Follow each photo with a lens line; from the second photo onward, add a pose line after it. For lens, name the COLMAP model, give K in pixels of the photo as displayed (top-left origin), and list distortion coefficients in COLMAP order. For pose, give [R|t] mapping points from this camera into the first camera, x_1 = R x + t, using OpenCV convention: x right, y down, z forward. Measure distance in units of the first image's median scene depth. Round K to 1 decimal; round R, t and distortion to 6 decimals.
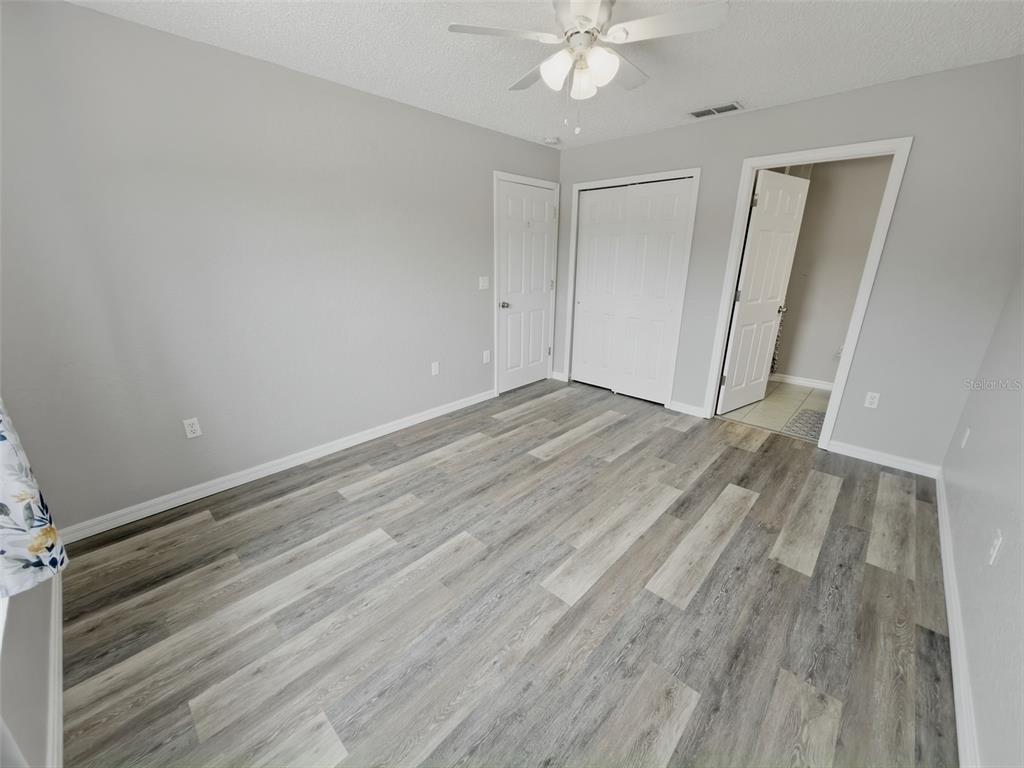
lens RADIAL K [[409.1, 0, 506.6], [0, 409.1, 382.1], [0, 0, 1]] dist [0.001918, 0.000269]
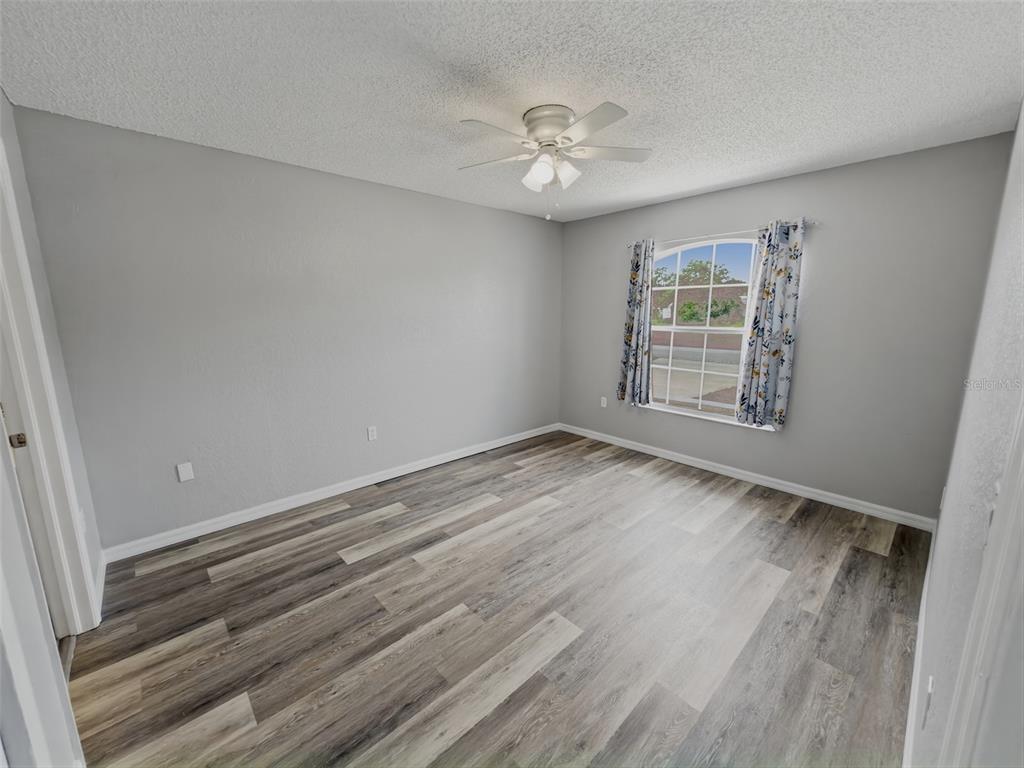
lens RADIAL K [[402.7, 0, 512.9], [0, 402.7, 381.6], [0, 0, 1]] dist [0.007784, -0.000441]
pose [[-0.998697, -0.011717, 0.049676, 0.169260], [0.012671, 0.885904, 0.463695, -0.573407], [-0.049442, 0.463720, -0.884601, 1.781927]]
